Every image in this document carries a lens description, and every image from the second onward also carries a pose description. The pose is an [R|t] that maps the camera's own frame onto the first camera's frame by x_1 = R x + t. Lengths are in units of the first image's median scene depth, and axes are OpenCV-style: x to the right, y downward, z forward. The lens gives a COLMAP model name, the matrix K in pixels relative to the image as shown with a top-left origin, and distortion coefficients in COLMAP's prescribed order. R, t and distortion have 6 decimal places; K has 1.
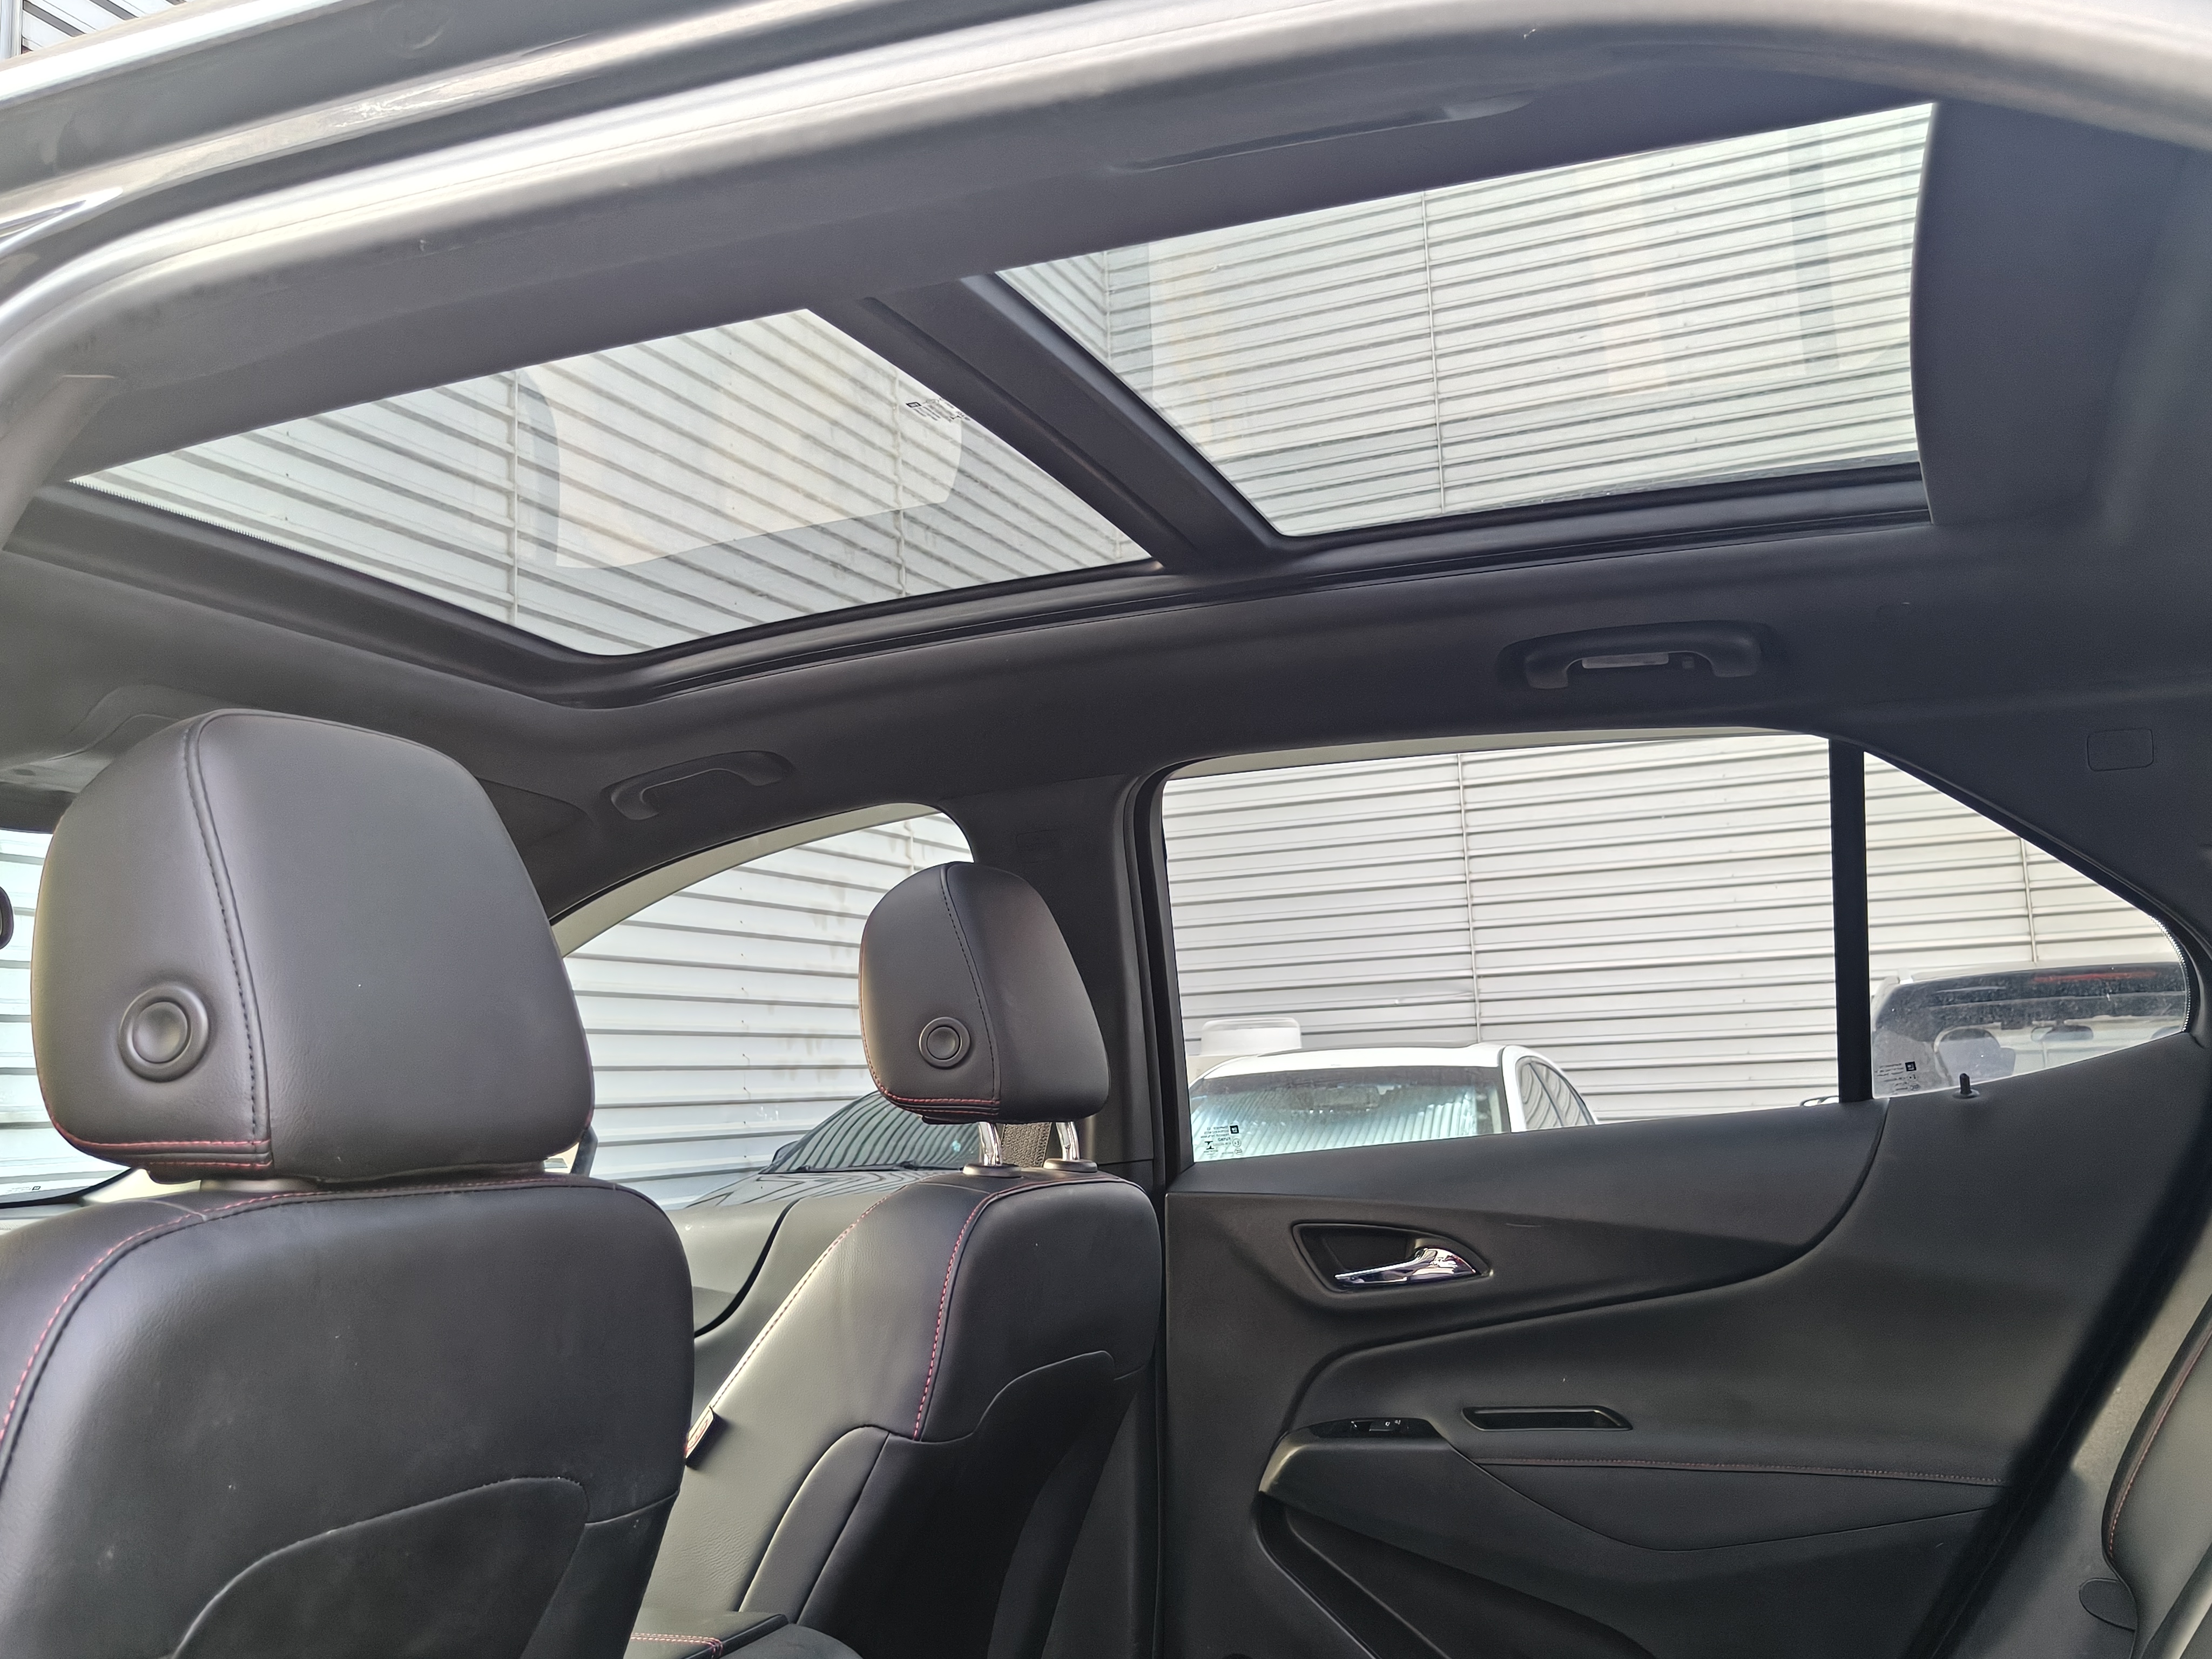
lens RADIAL K [[1949.7, 0, 1101.8], [0, 1949.7, 814.4], [0, 0, 1]] dist [0.006438, -0.048694]
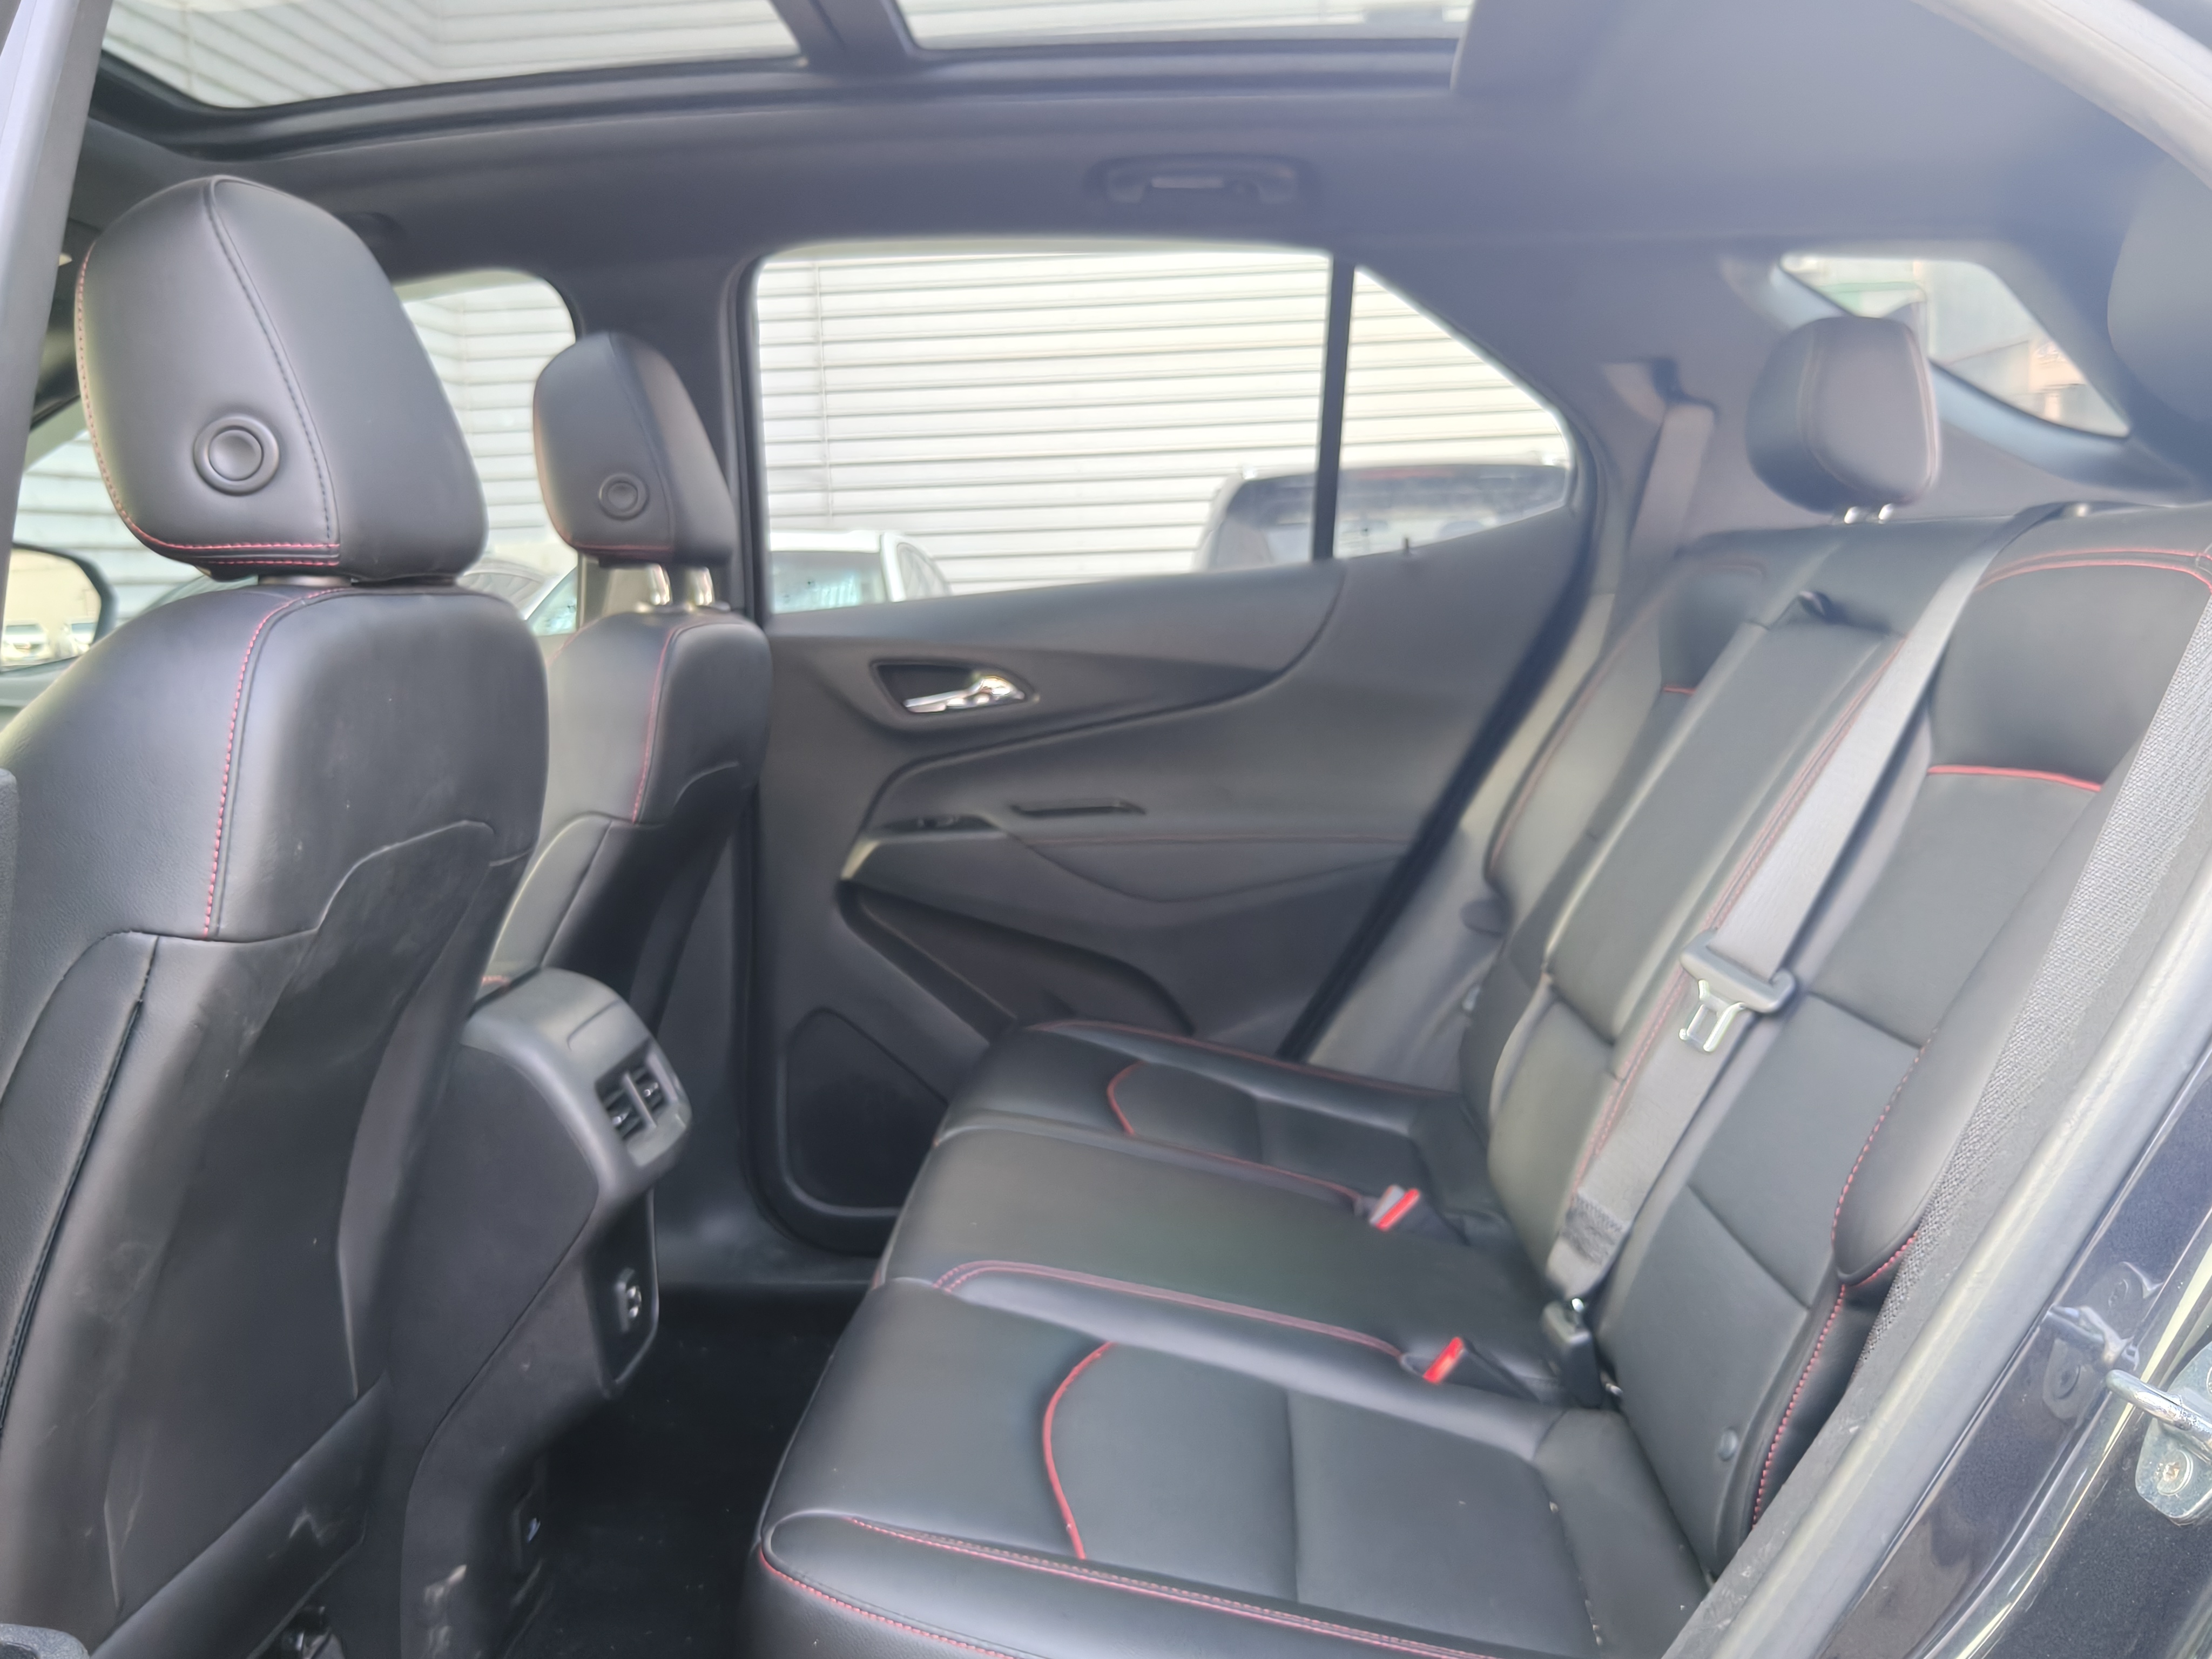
lens RADIAL K [[1949.7, 0, 1096.9], [0, 1949.7, 832.1], [0, 0, 1]] dist [0.006438, -0.048694]
pose [[0.946419, -0.037915, 0.320707, -0.172674], [-0.048771, 0.964913, 0.258000, -0.000506], [-0.319236, -0.259817, 0.911363, -0.160303]]
